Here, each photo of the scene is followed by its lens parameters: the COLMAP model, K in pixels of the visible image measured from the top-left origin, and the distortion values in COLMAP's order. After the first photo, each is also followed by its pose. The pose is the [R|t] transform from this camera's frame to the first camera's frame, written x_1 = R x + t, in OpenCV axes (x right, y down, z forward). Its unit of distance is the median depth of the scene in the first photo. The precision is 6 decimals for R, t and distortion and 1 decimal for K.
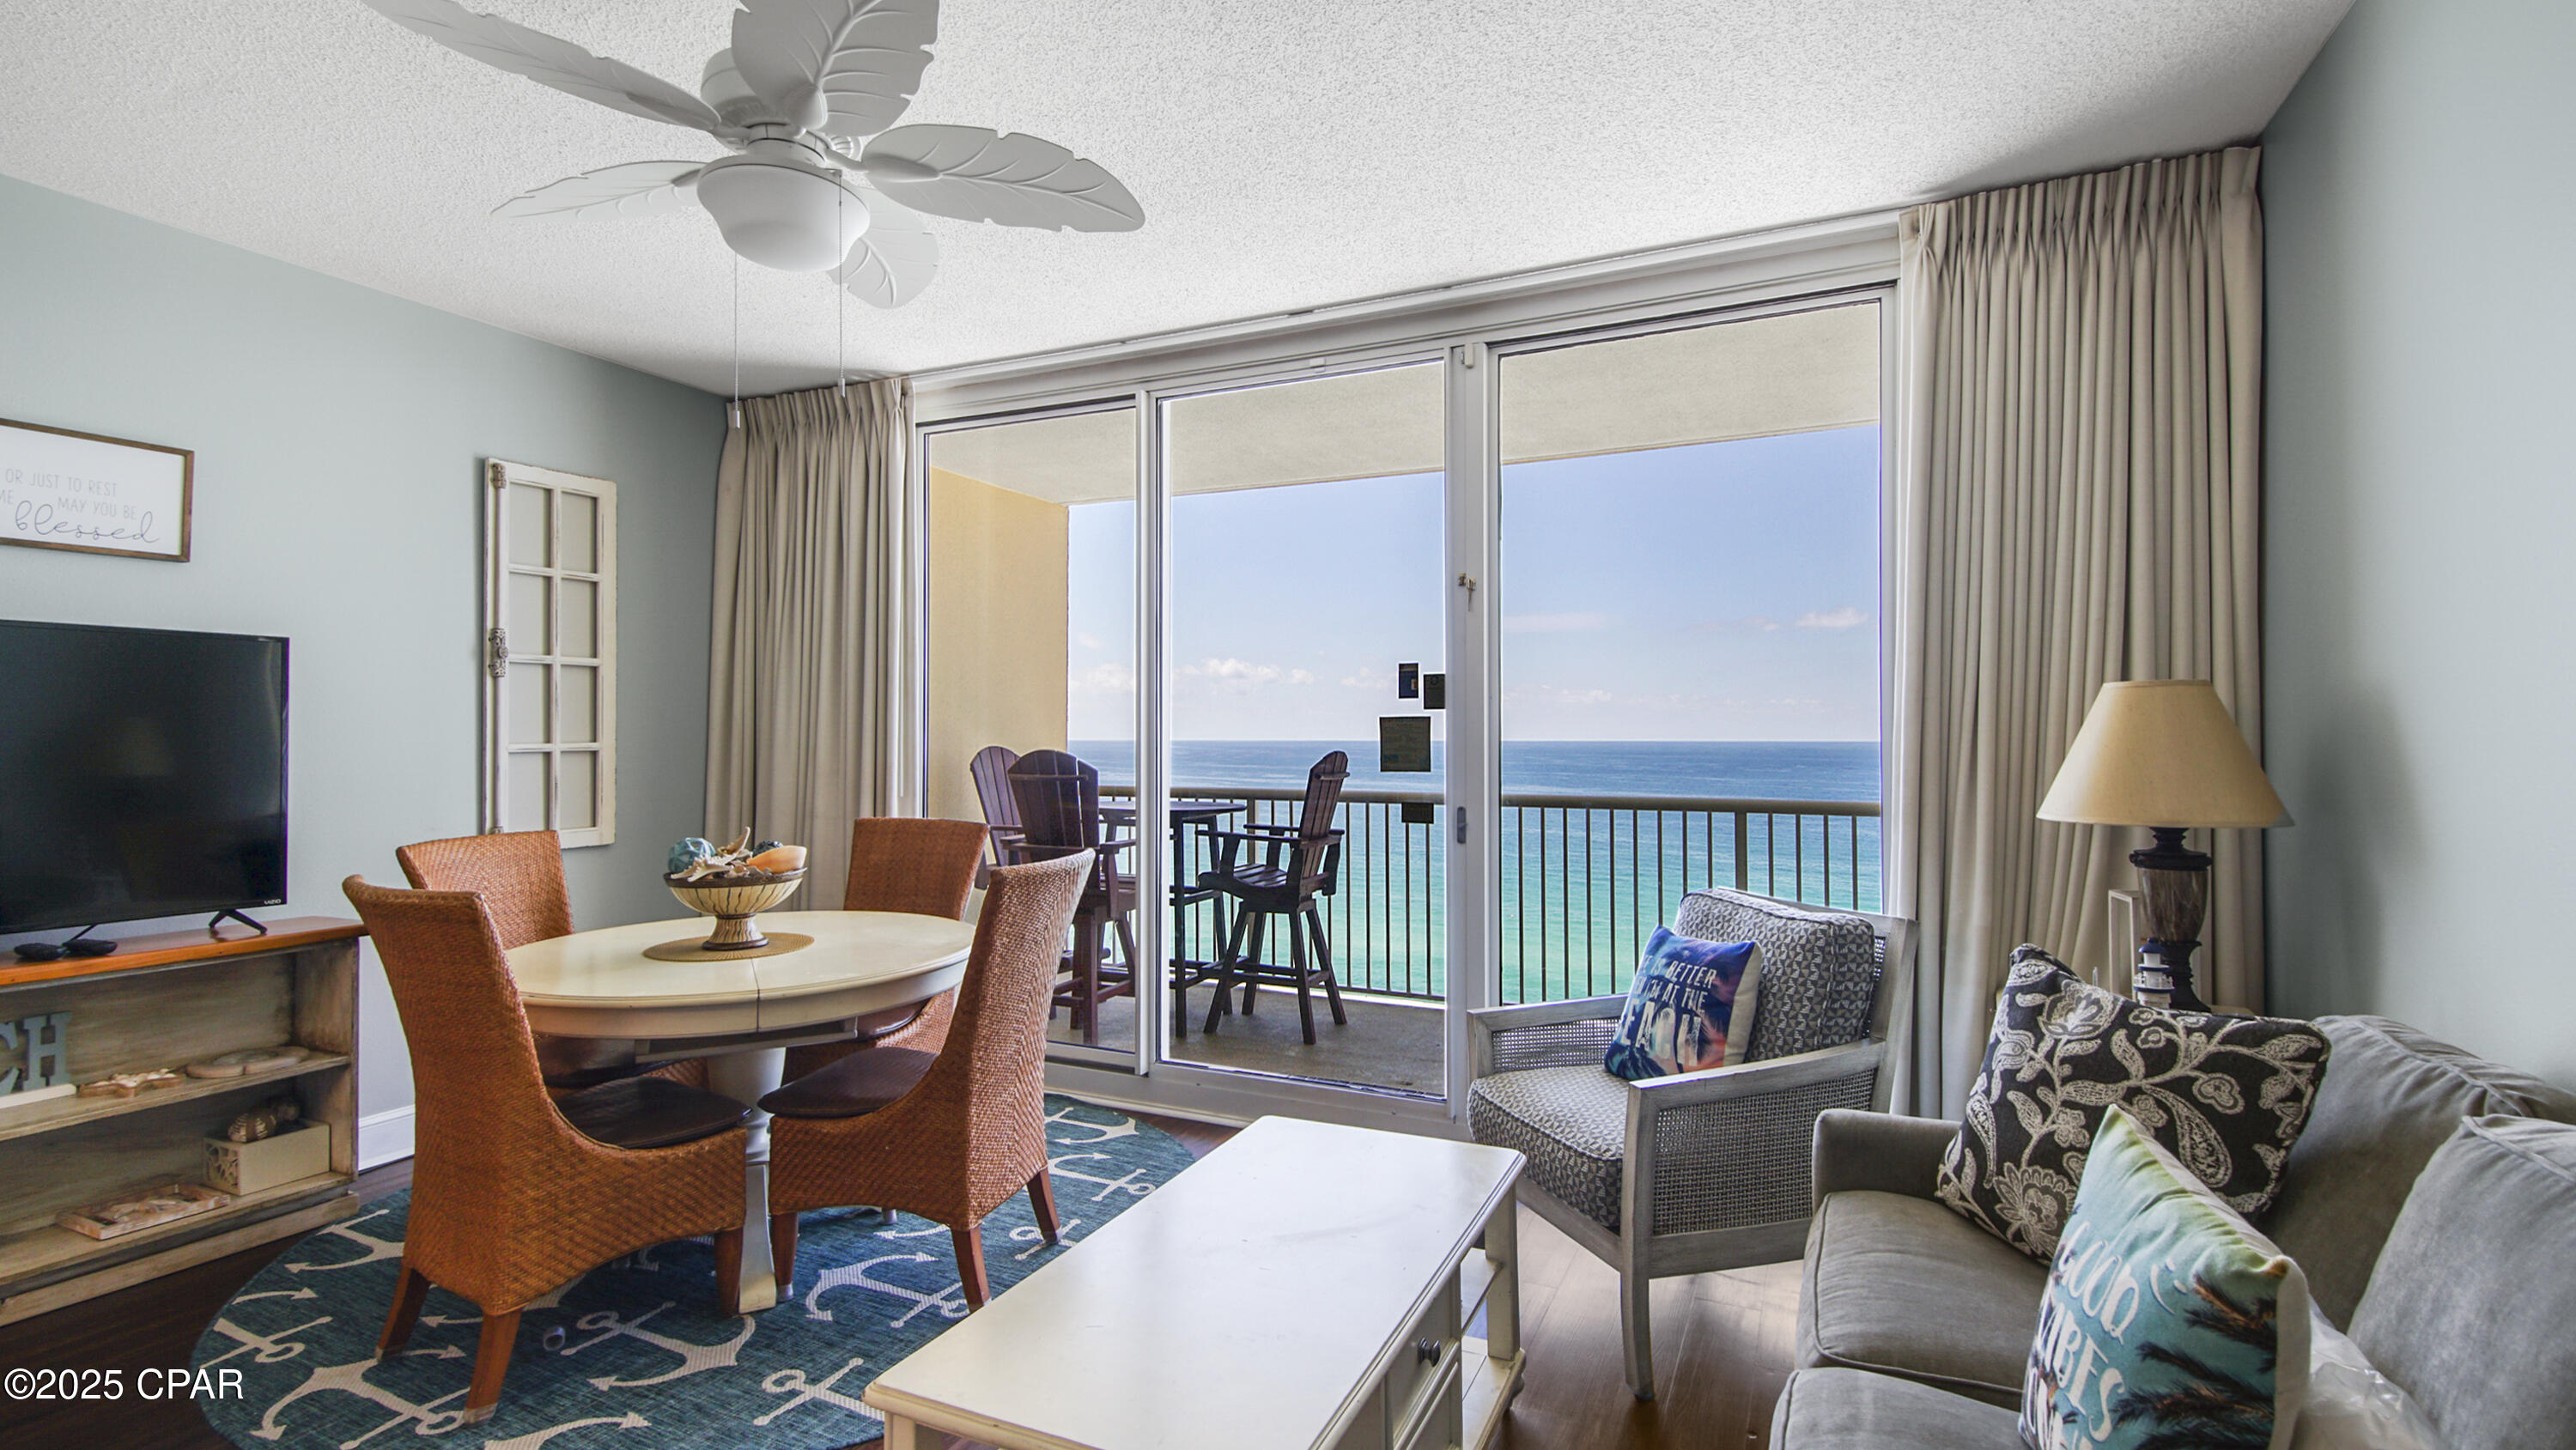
lens RADIAL K [[1174.6, 0, 1228.6], [0, 1174.6, 725.8], [0, 0, 1]] dist [0.021153, -0.021877]
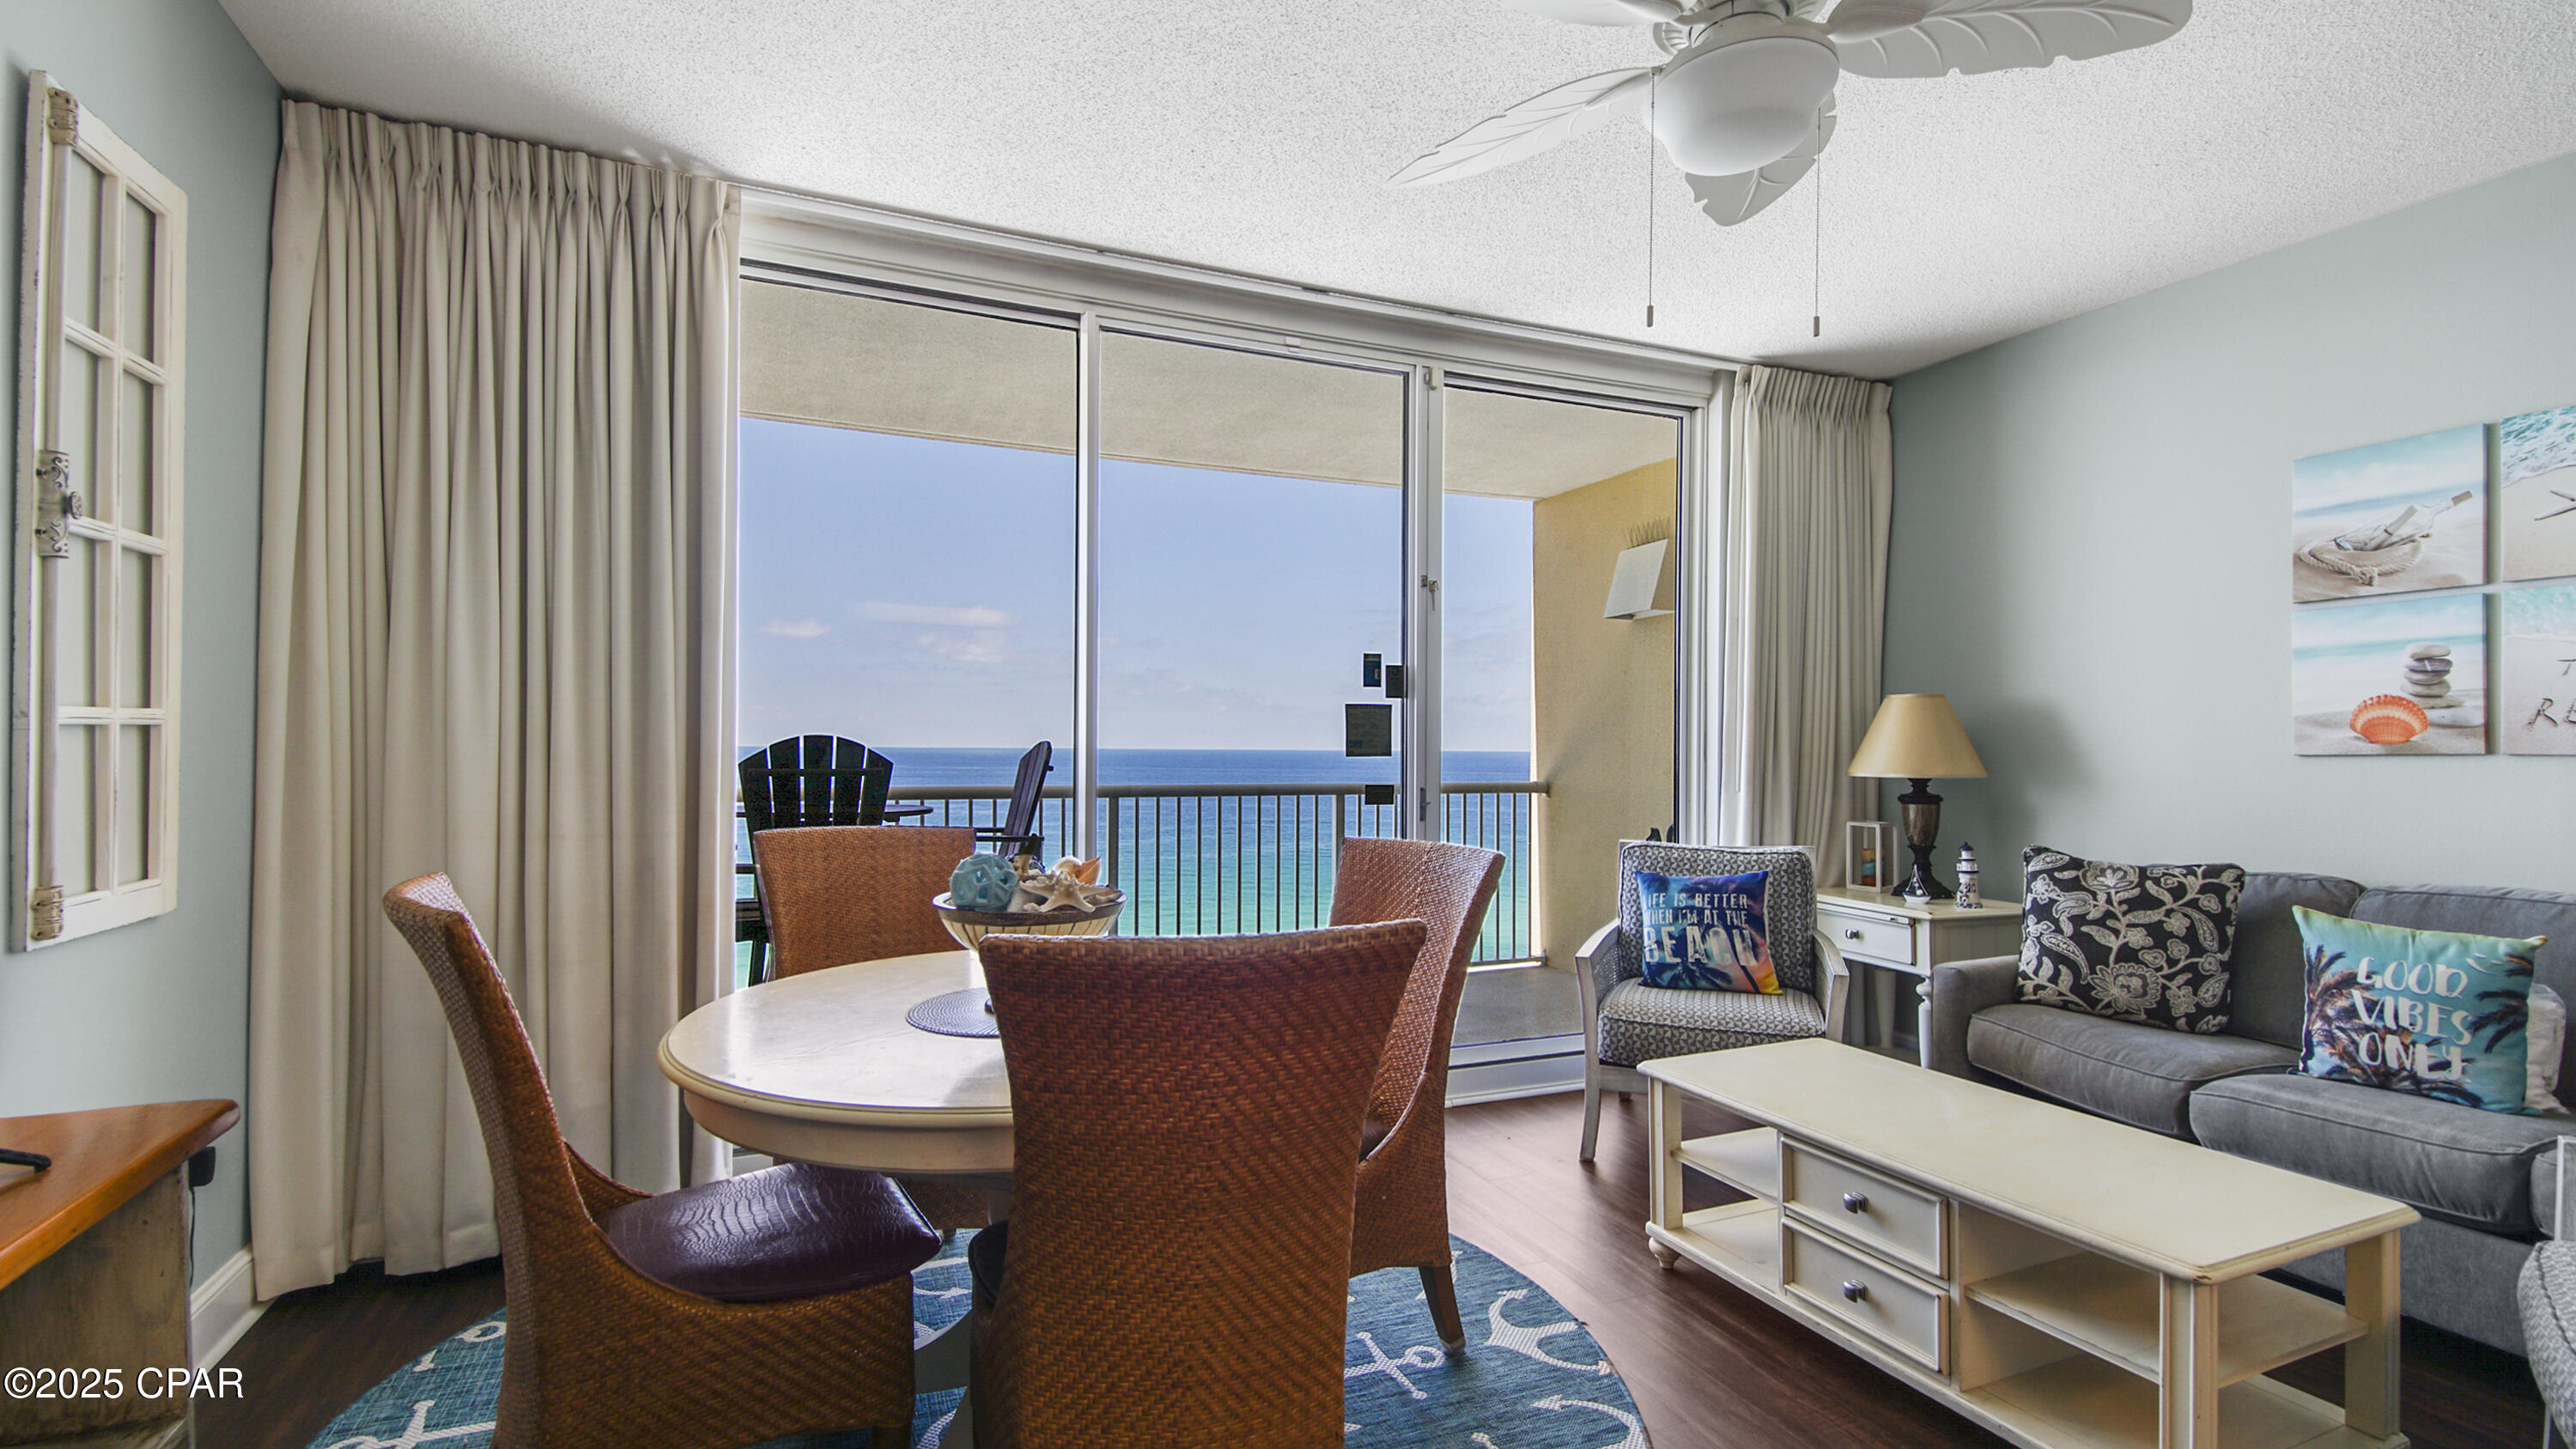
lens RADIAL K [[1152.7, 0, 1258.9], [0, 1152.7, 750.1], [0, 0, 1]] dist [0.021347, -0.019958]
pose [[0.655669, -0.000171, 0.755048, -0.900998], [-0.011835, 0.999875, 0.010504, 0.030429], [-0.754956, -0.015823, 0.655585, 0.512403]]
